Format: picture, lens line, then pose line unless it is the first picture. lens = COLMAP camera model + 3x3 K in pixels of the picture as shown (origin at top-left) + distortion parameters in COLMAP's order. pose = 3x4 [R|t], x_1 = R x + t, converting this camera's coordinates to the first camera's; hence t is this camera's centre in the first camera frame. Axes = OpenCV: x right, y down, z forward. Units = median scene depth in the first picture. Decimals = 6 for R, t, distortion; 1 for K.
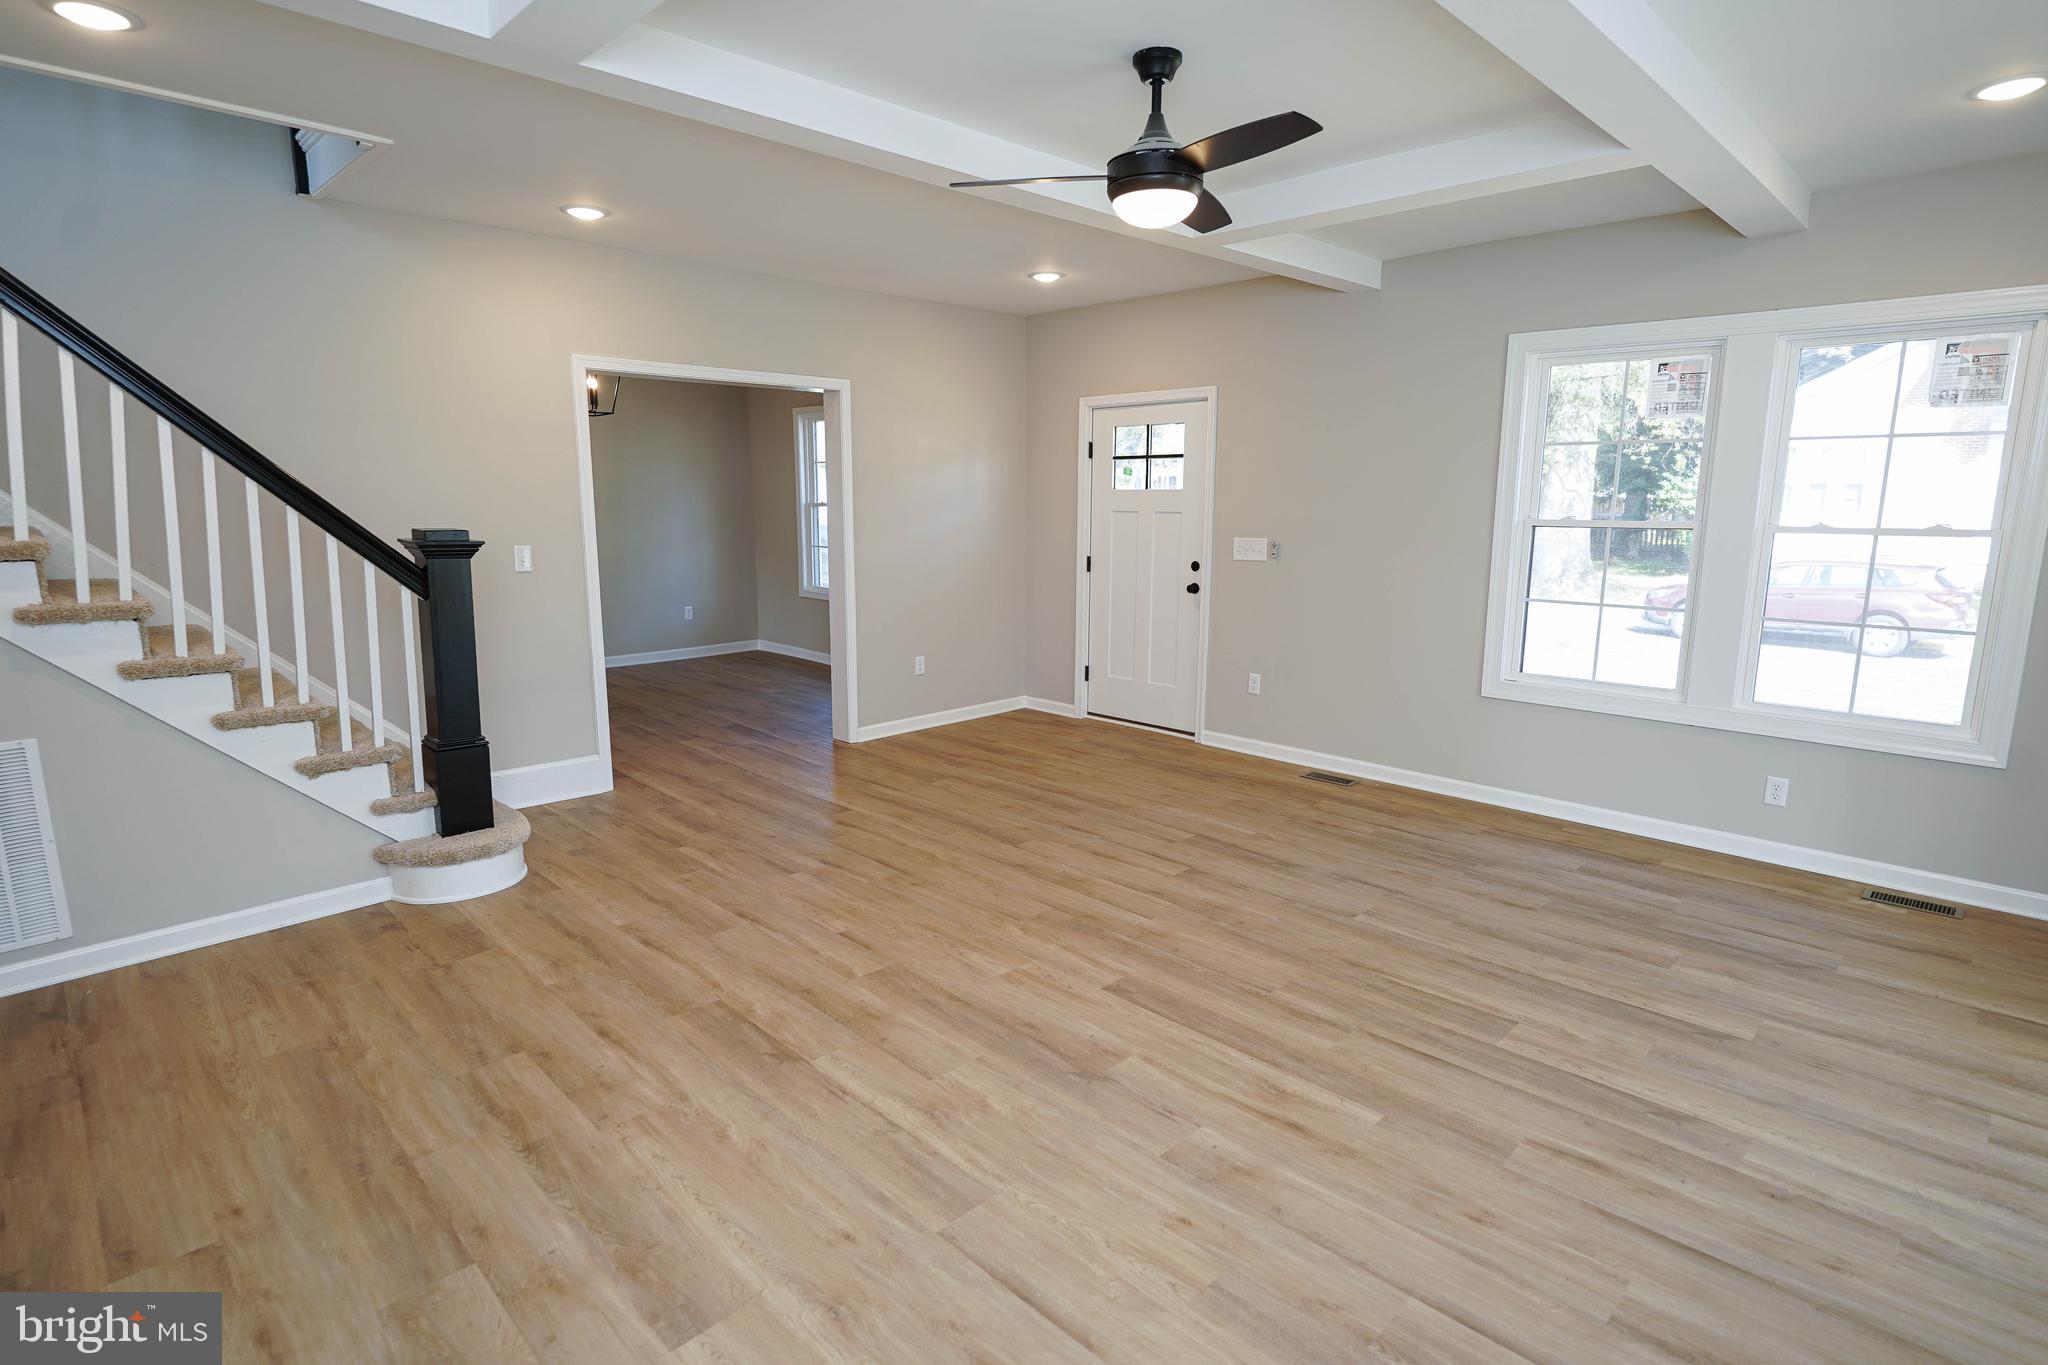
lens RADIAL K [[1028.4, 0, 1024.0], [0, 1028.4, 682.5], [0, 0, 1]] dist [-0.003411, 0.000749]
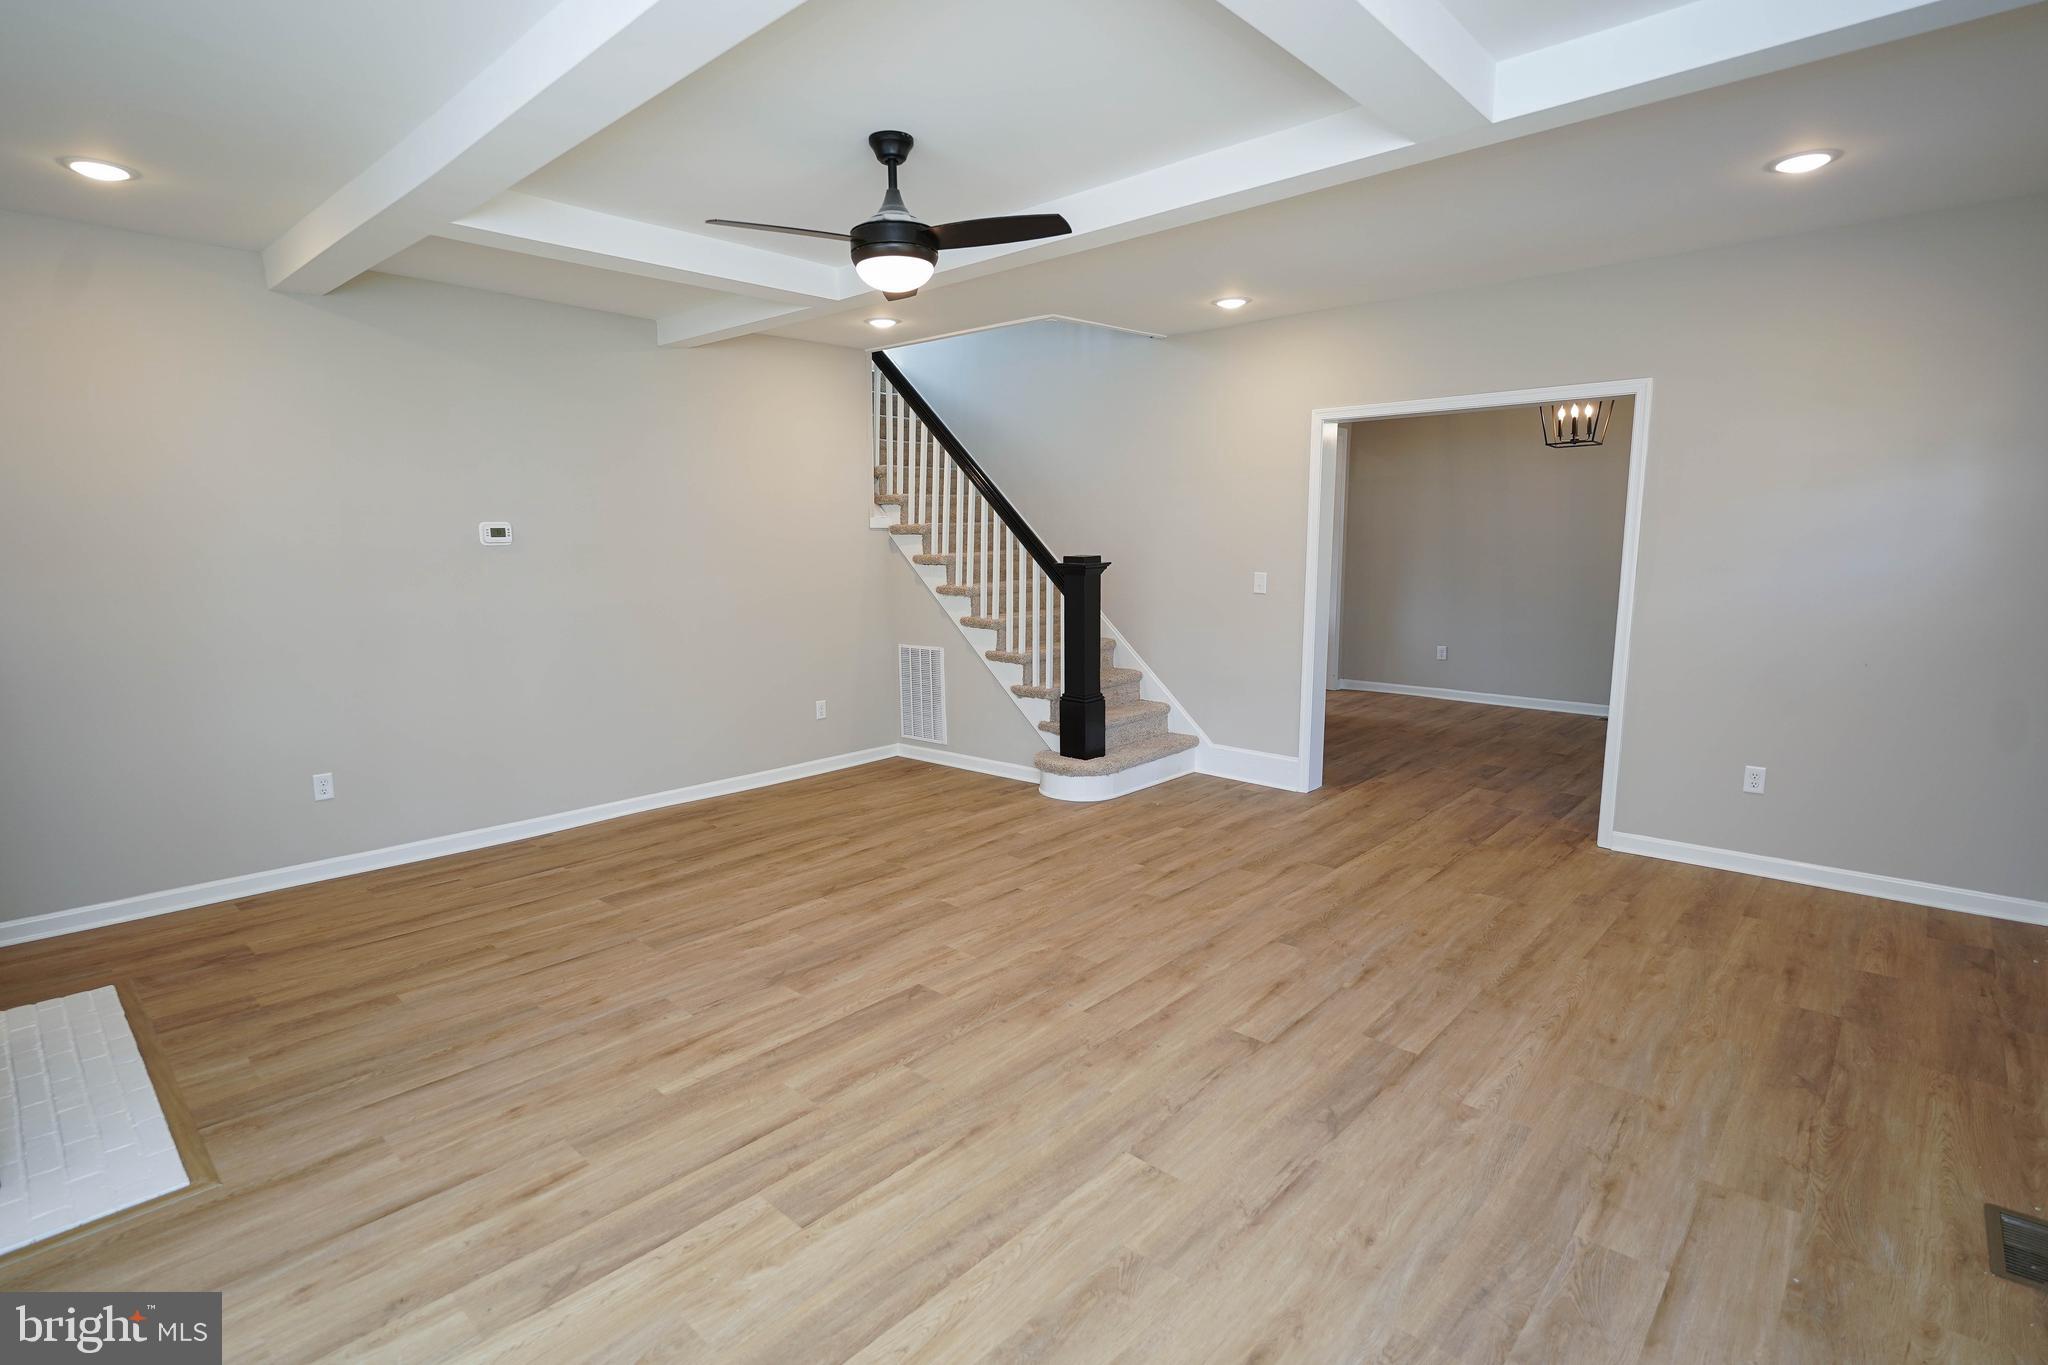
lens RADIAL K [[989.3, 0, 971.4], [0, 989.3, 681.5], [0, 0, 1]] dist [-0.012709, 0.000431]
pose [[0.024949, 0.144061, -0.989254, 0.898822], [-0.171000, 0.975593, 0.137759, -0.140965], [0.984955, 0.165725, 0.048974, 0.805672]]
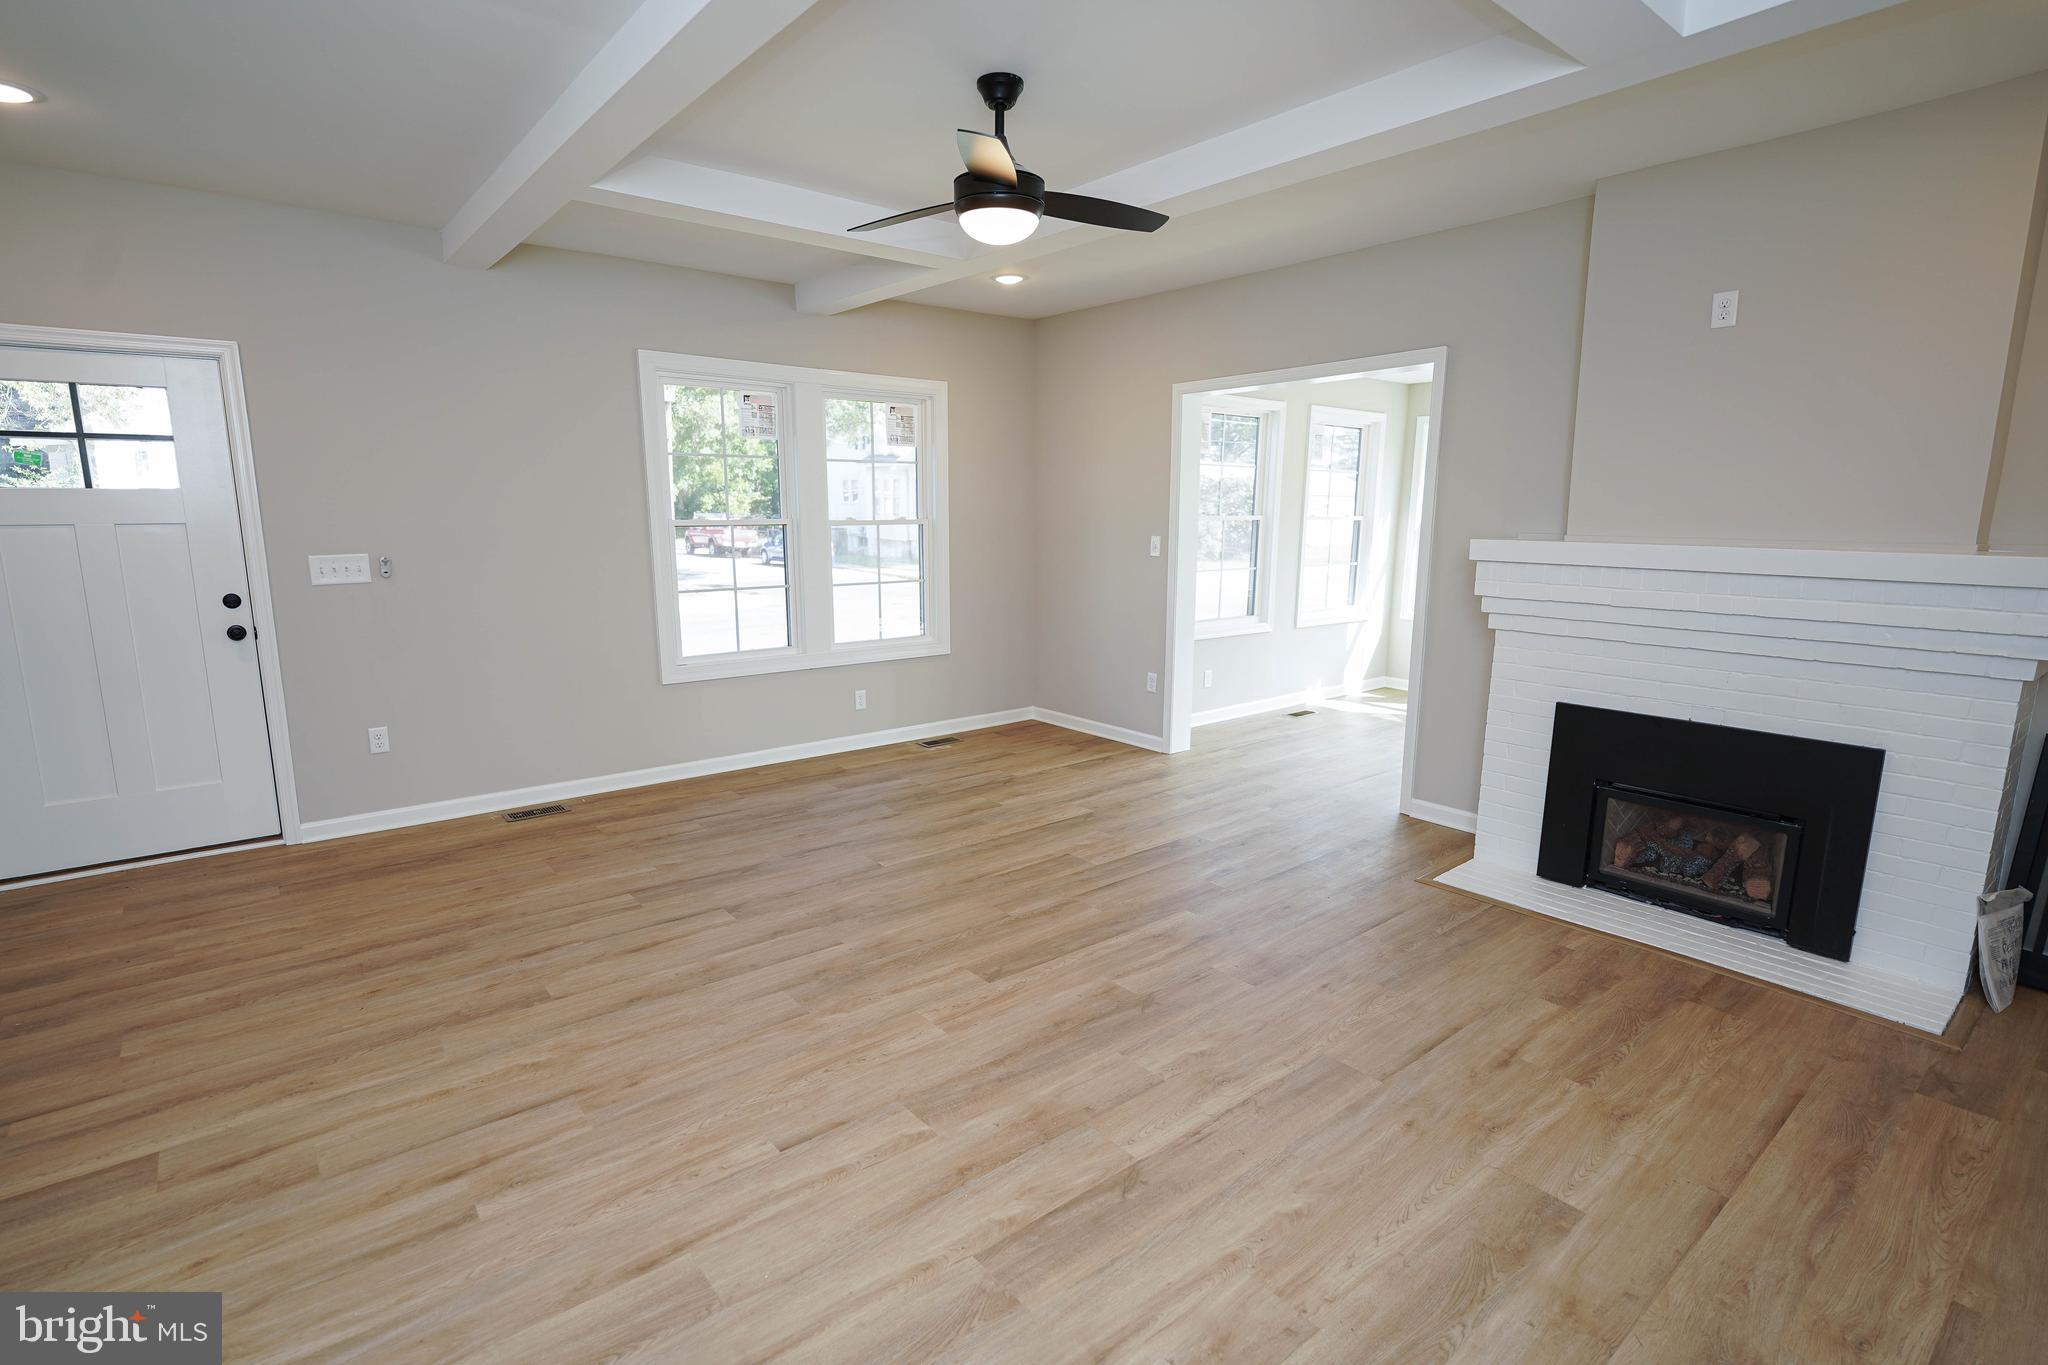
lens RADIAL K [[989.3, 0, 971.4], [0, 989.3, 681.5], [0, 0, 1]] dist [-0.012709, 0.000431]
pose [[0.118691, -0.176526, 0.977114, -0.701229], [0.176335, 0.972175, 0.154214, -0.122925], [-0.977148, 0.153996, 0.146516, 0.702265]]
